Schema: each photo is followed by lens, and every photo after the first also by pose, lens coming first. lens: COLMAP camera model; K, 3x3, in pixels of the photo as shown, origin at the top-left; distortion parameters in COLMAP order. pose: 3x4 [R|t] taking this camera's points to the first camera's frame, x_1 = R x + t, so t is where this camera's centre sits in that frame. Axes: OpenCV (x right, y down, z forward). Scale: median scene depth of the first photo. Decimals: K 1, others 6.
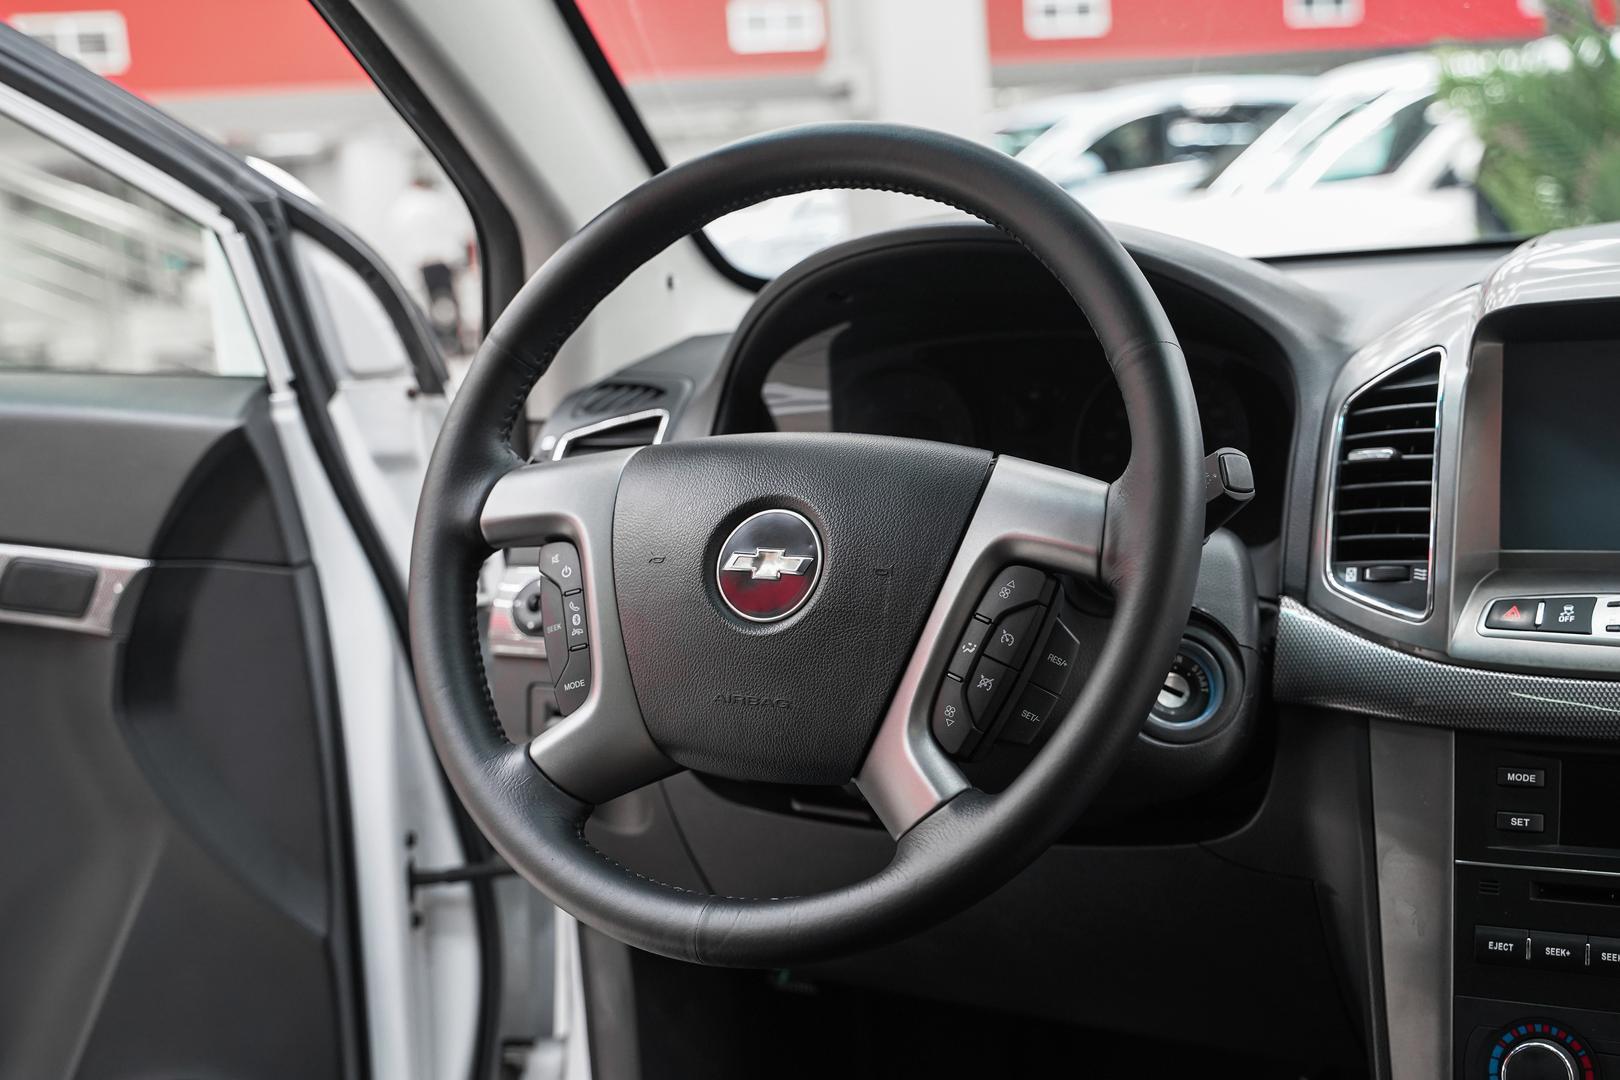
lens RADIAL K [[2060.1, 0, 810.0], [0, 2060.1, 540.0], [0, 0, 1]] dist [0.002350, 0.013124]
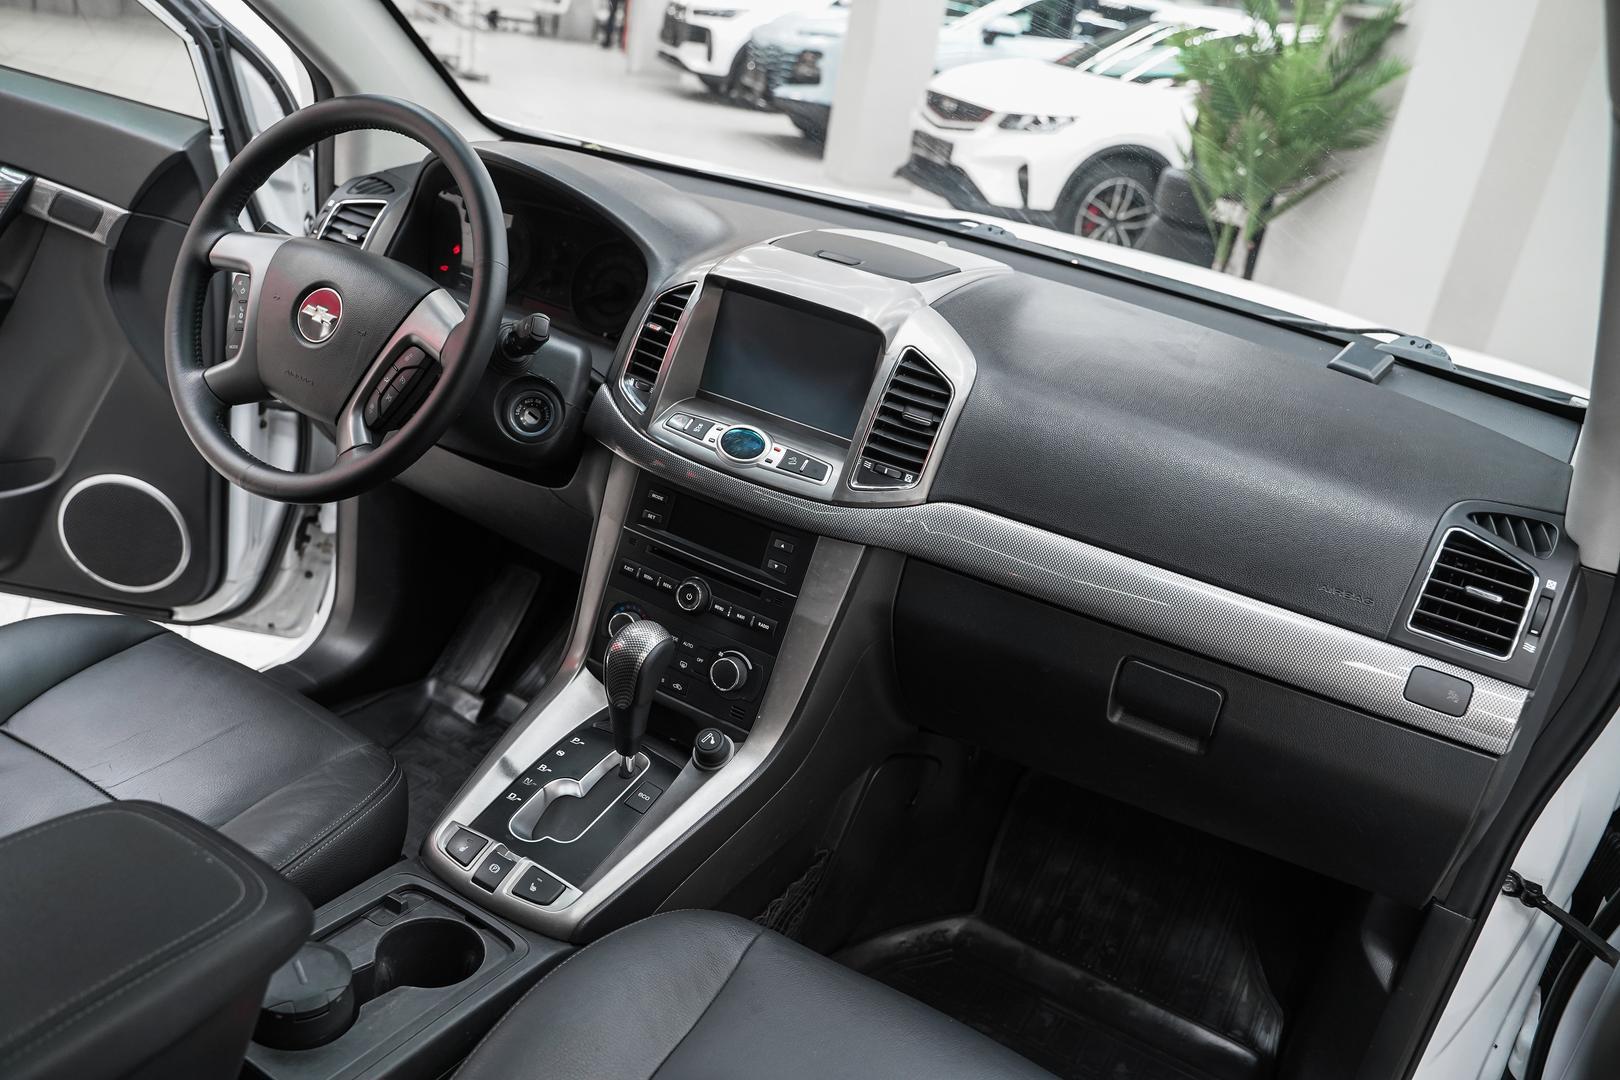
lens RADIAL K [[1281.8, 0, 803.4], [0, 1281.8, 540.4], [0, 0, 1]] dist [-0.012498, 0.007731]
pose [[0.971737, 0.233587, 0.034119, 0.427788], [-0.234729, 0.940729, 0.244808, -0.188927], [0.025087, -0.245898, 0.968971, -0.270753]]
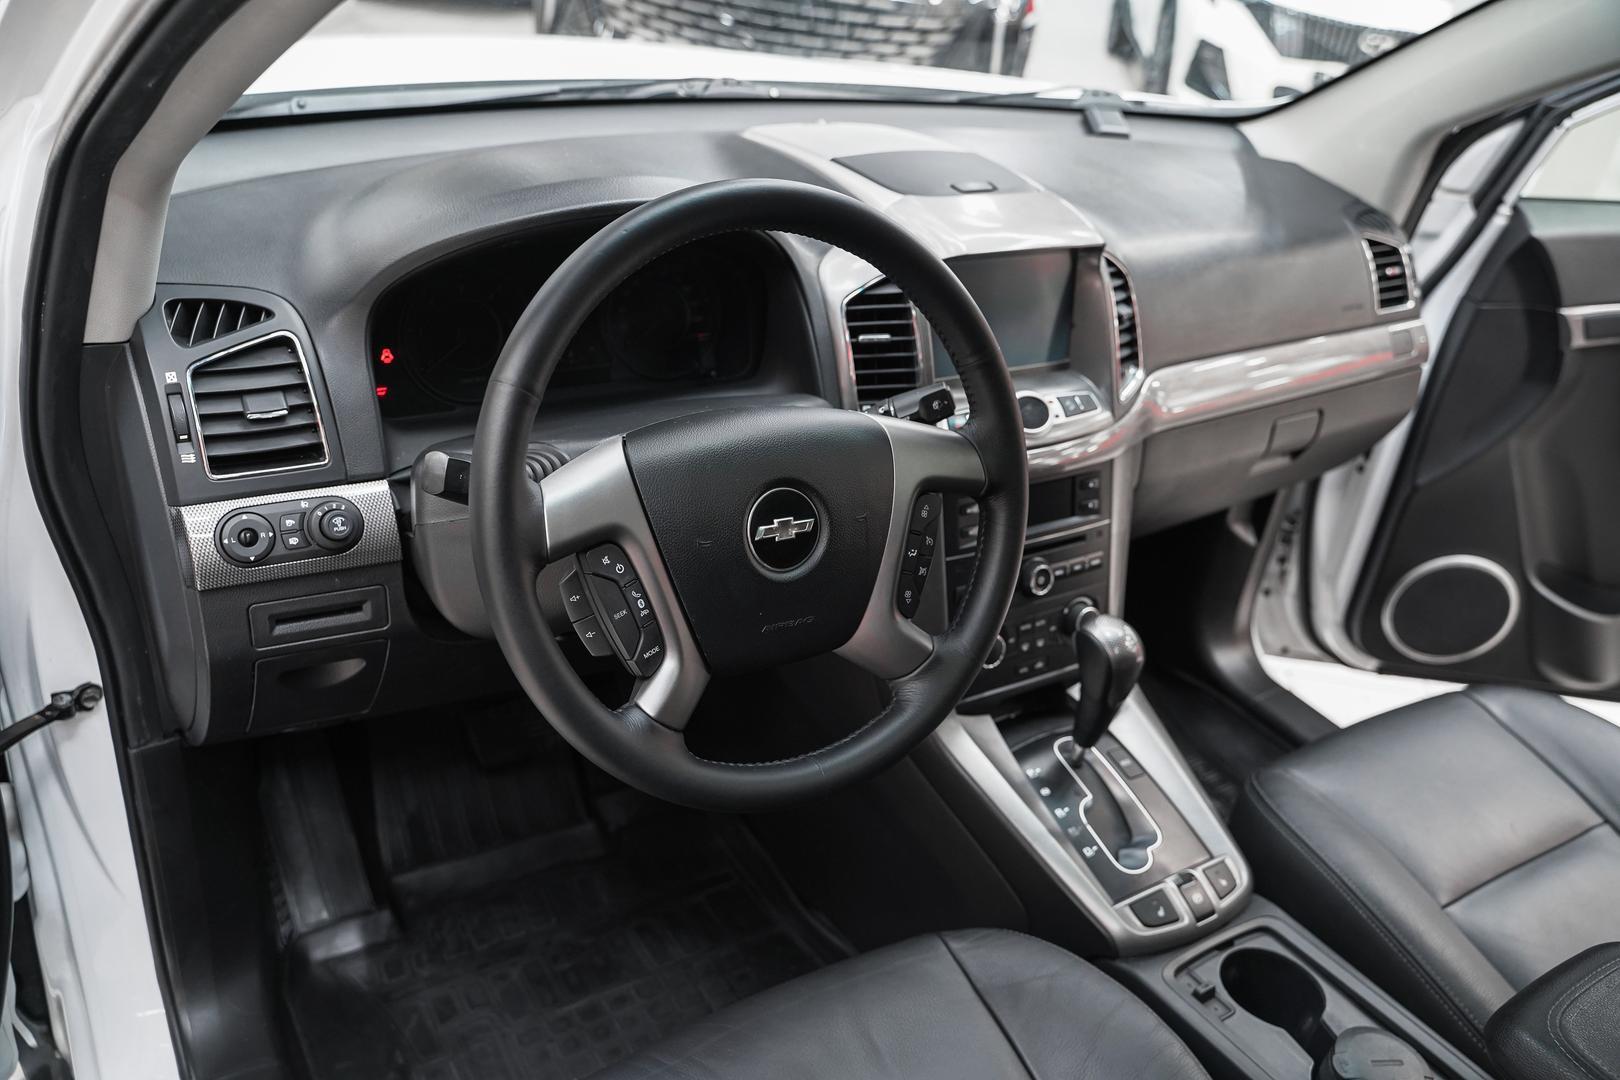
lens RADIAL K [[1281.8, 0, 803.4], [0, 1281.8, 540.4], [0, 0, 1]] dist [-0.012498, 0.007731]
pose [[0.499900, -0.313720, 0.807267, -0.658575], [-0.024478, 0.926599, 0.375253, -0.281959], [-0.865737, -0.207349, 0.455527, 0.550469]]
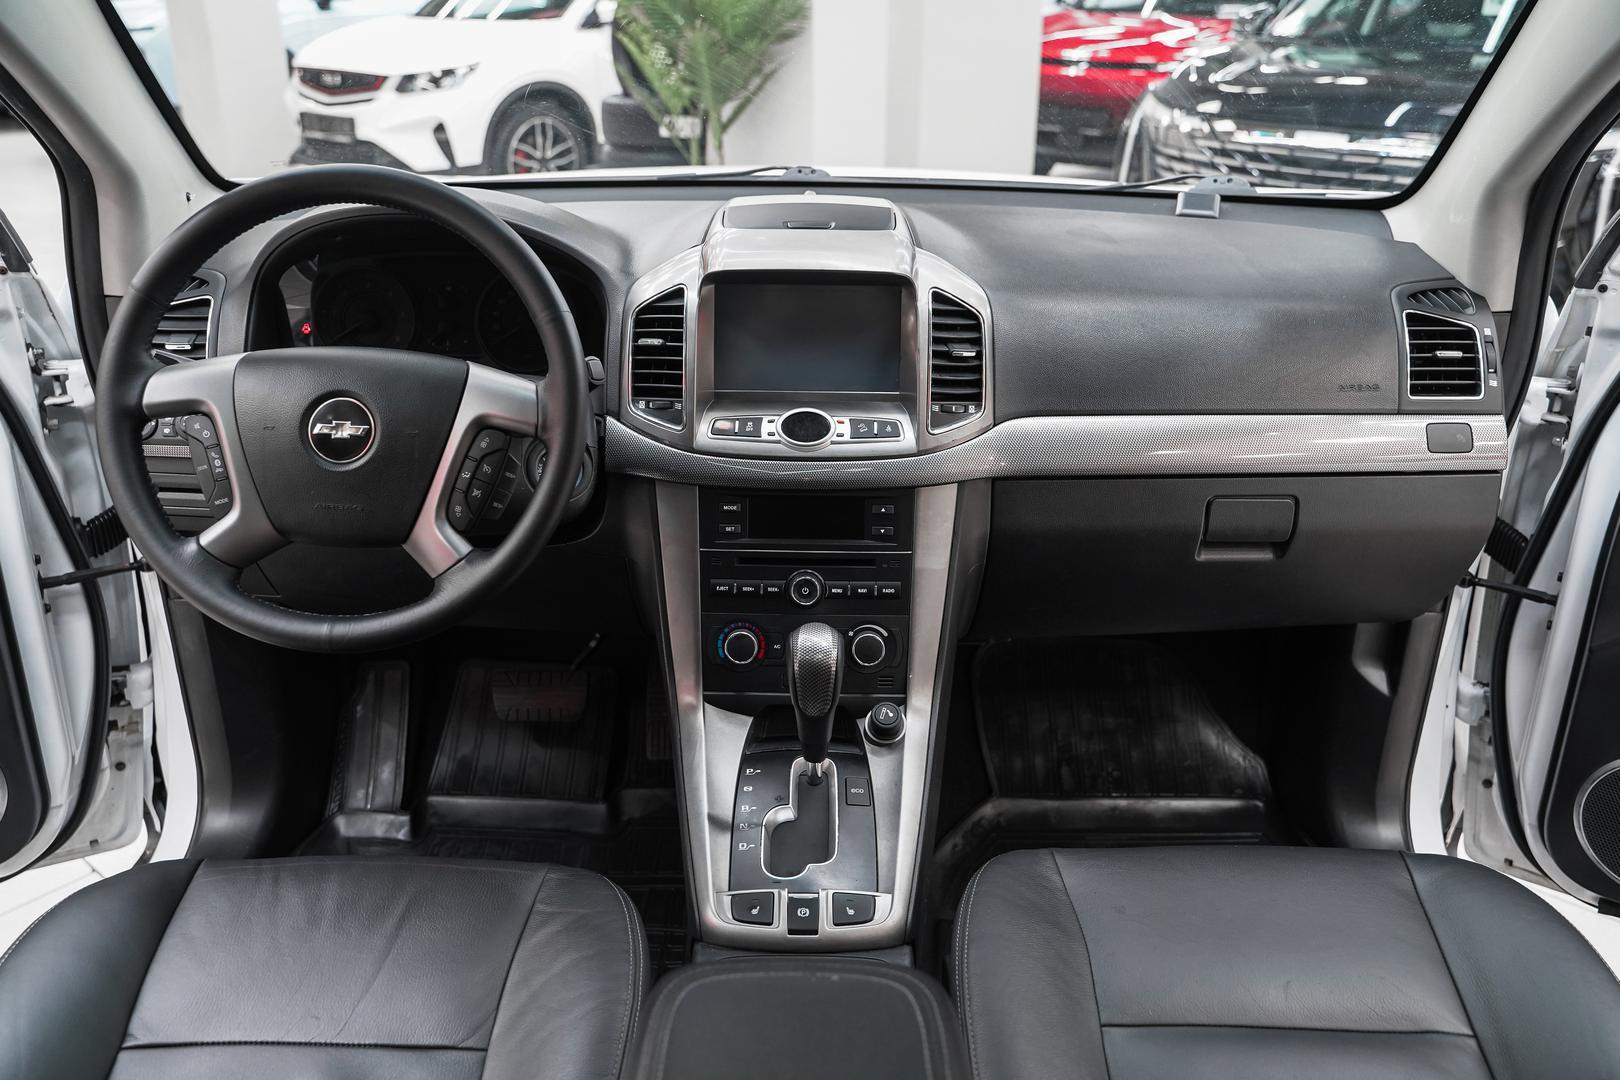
lens RADIAL K [[1295.0, 0, 800.1], [0, 1295.0, 539.9], [0, 0, 1]] dist [-0.006429, -0.000062]
pose [[0.895340, -0.100725, 0.433844, -0.147692], [-0.002784, 0.972807, 0.231599, -0.143939], [-0.445375, -0.208568, 0.870713, -0.155585]]
